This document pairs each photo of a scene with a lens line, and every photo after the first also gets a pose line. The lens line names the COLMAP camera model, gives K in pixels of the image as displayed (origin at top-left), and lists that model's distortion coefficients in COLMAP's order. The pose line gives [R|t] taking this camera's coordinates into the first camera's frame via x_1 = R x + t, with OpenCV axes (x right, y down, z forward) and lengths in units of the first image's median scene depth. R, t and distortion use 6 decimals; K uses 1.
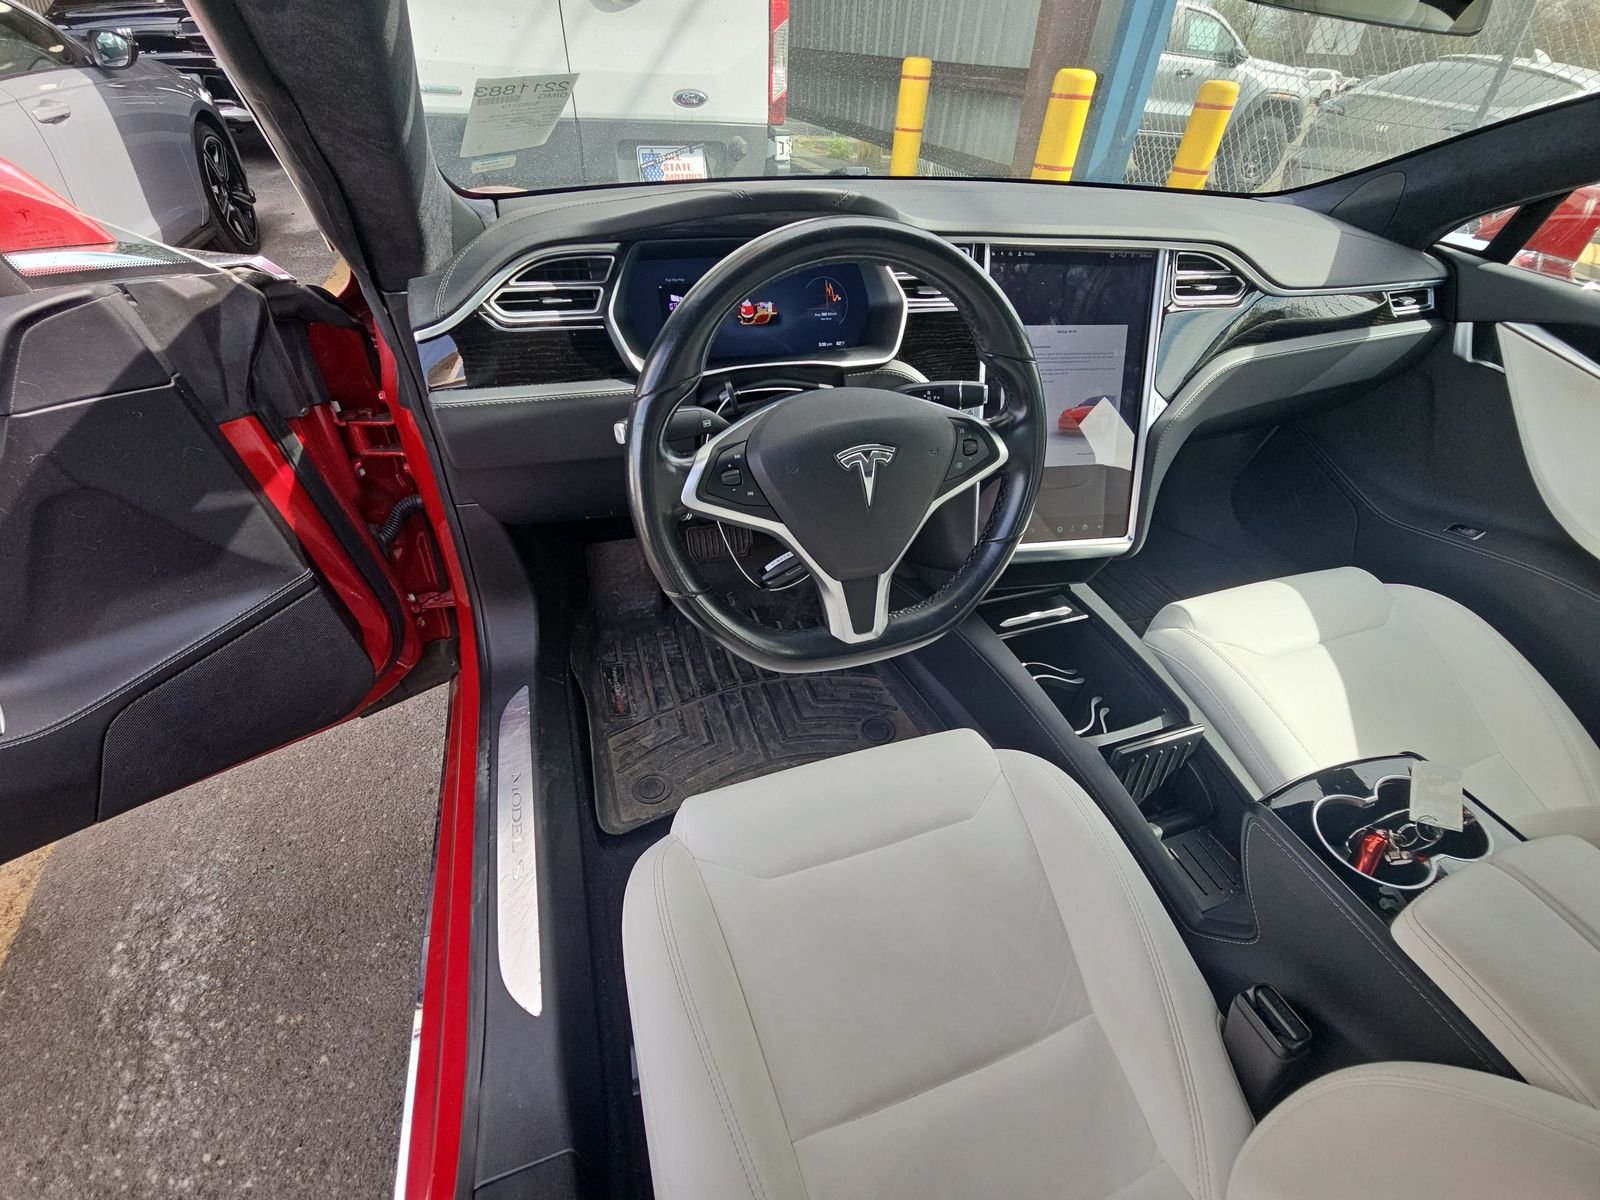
lens RADIAL K [[642.8, 0, 807.1], [0, 642.8, 601.1], [0, 0, 1]] dist [0.021747, -0.017099]
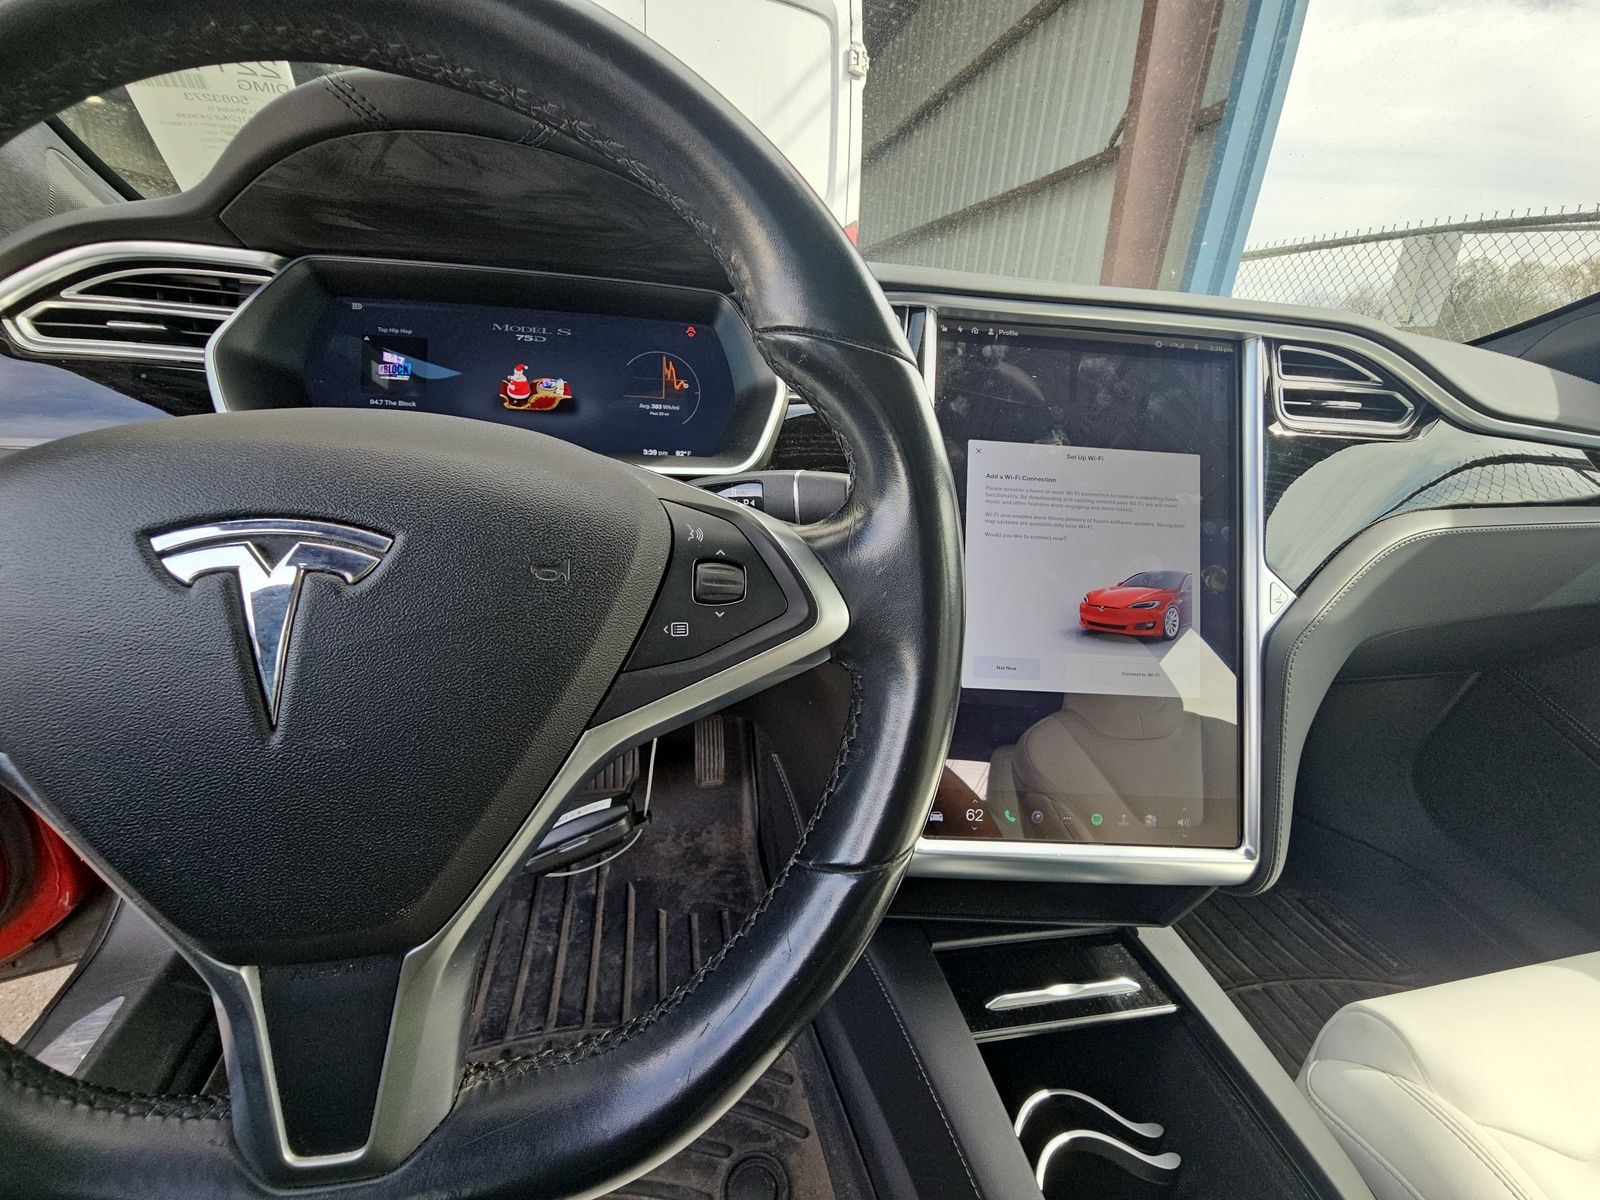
lens RADIAL K [[642.8, 0, 807.1], [0, 642.8, 601.1], [0, 0, 1]] dist [0.021747, -0.017099]
pose [[0.988781, 0.066523, -0.133740, 0.236855], [-0.108028, 0.936824, -0.332701, -0.082590], [0.103158, 0.343417, 0.933501, 0.473440]]
